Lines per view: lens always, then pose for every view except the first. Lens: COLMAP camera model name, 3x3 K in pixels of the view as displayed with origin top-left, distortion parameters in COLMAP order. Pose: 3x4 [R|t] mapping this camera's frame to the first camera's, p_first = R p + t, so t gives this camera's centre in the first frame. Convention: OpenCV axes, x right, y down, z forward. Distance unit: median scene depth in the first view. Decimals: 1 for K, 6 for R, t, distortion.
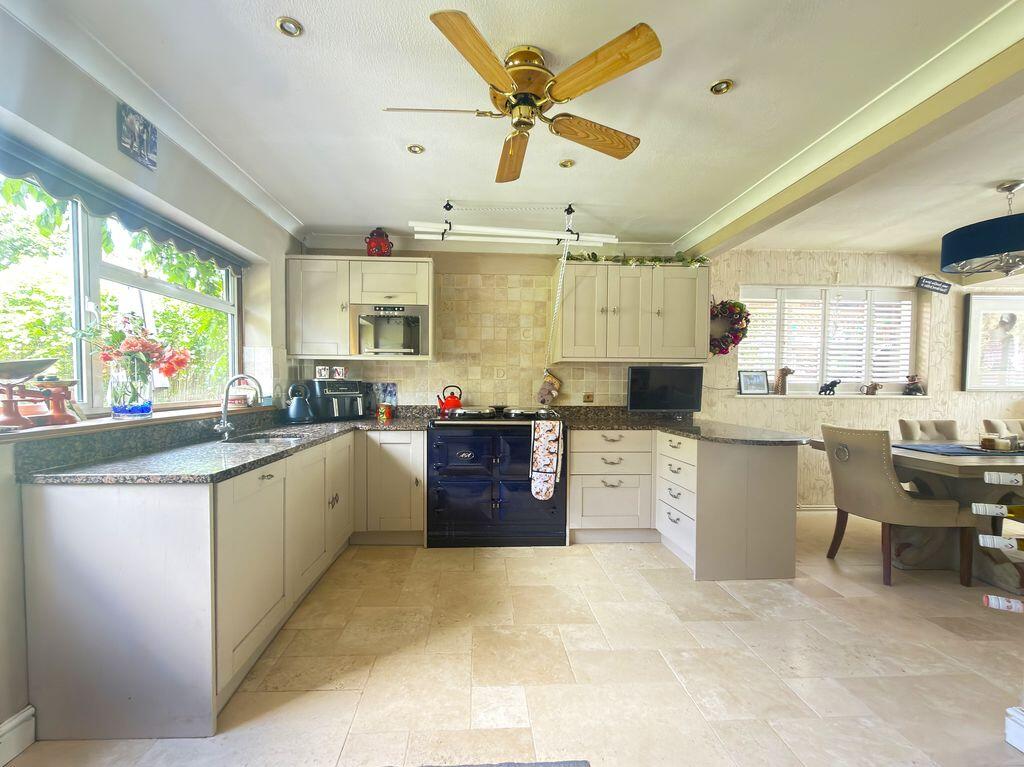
lens RADIAL K [[427.9, 0, 496.6], [0, 427.9, 398.7], [0, 0, 1]] dist [0.001978, -0.000180]
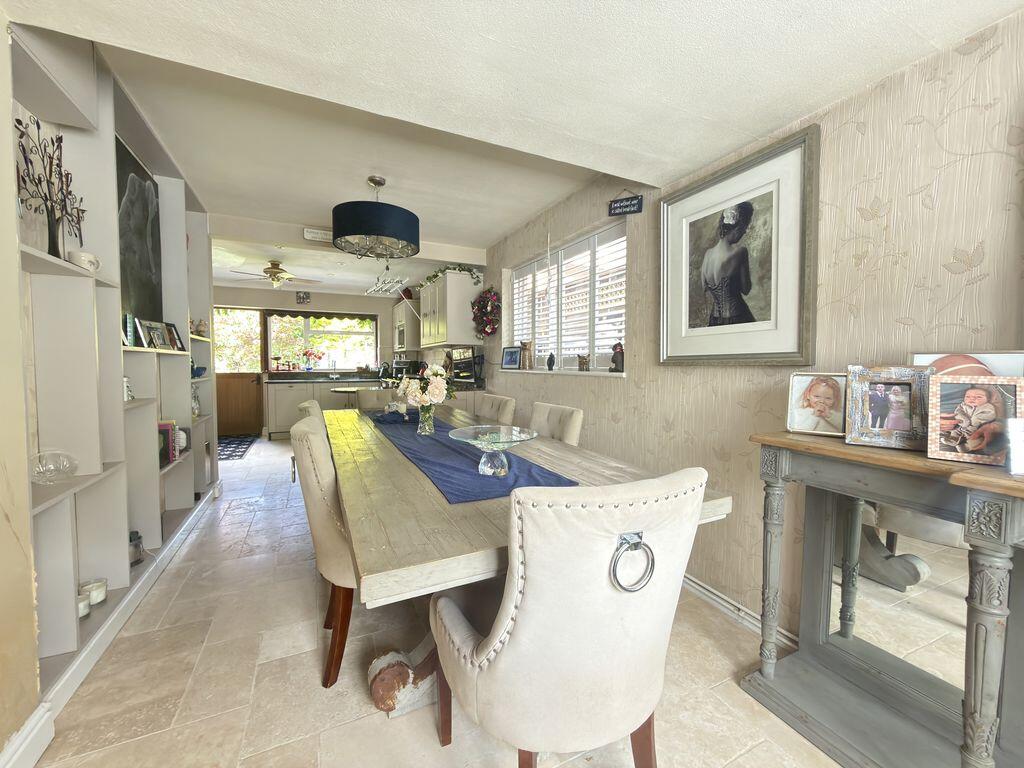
lens RADIAL K [[408.1, 0, 513.7], [0, 408.1, 380.8], [0, 0, 1]] dist [-0.001847, 0.000488]
pose [[0.403326, 0.032140, -0.914492, 1.805882], [-0.031221, 0.999284, 0.021350, -0.003983], [0.914523, 0.019941, 0.404041, 0.701258]]
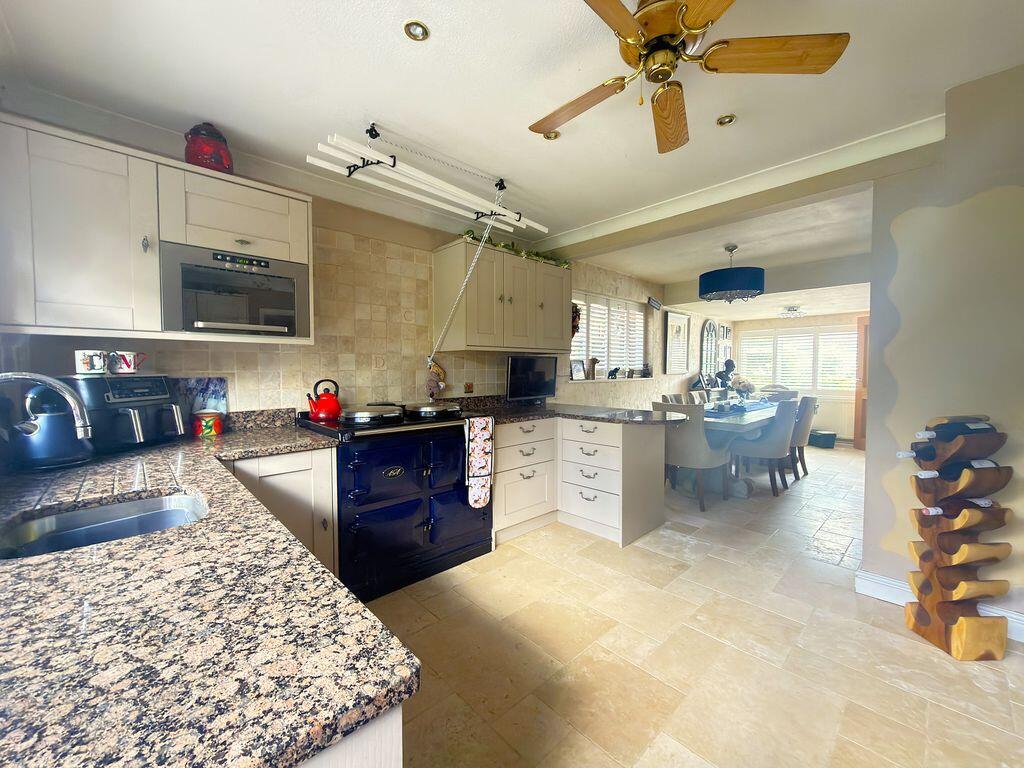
lens RADIAL K [[408.1, 0, 511.8], [0, 408.1, 384.3], [0, 0, 1]] dist [-0.001847, 0.000488]
pose [[0.758646, -0.034112, 0.650610, -0.345842], [0.029742, 0.999401, 0.017718, -0.027541], [-0.650824, 0.005908, 0.759206, 0.288429]]
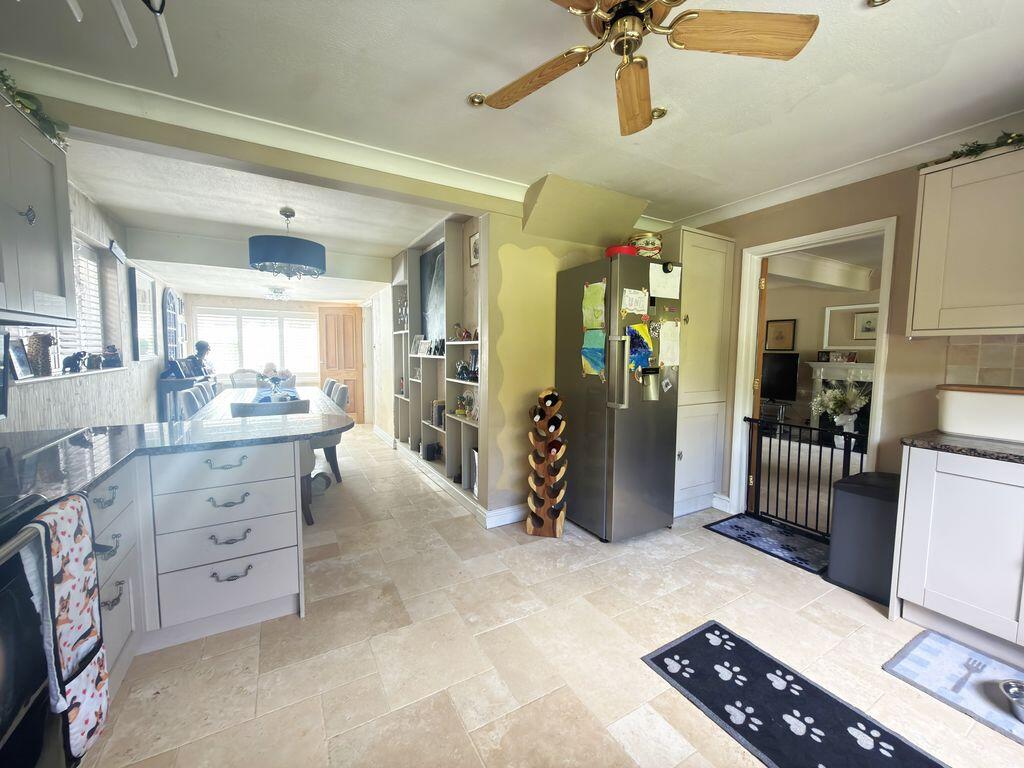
lens RADIAL K [[408.1, 0, 513.0], [0, 408.1, 384.8], [0, 0, 1]] dist [-0.001847, 0.000488]
pose [[-0.461542, -0.085004, 0.883037, -0.265186], [0.017704, 0.994318, 0.104969, -0.056521], [-0.886942, 0.064082, -0.457414, 0.764160]]
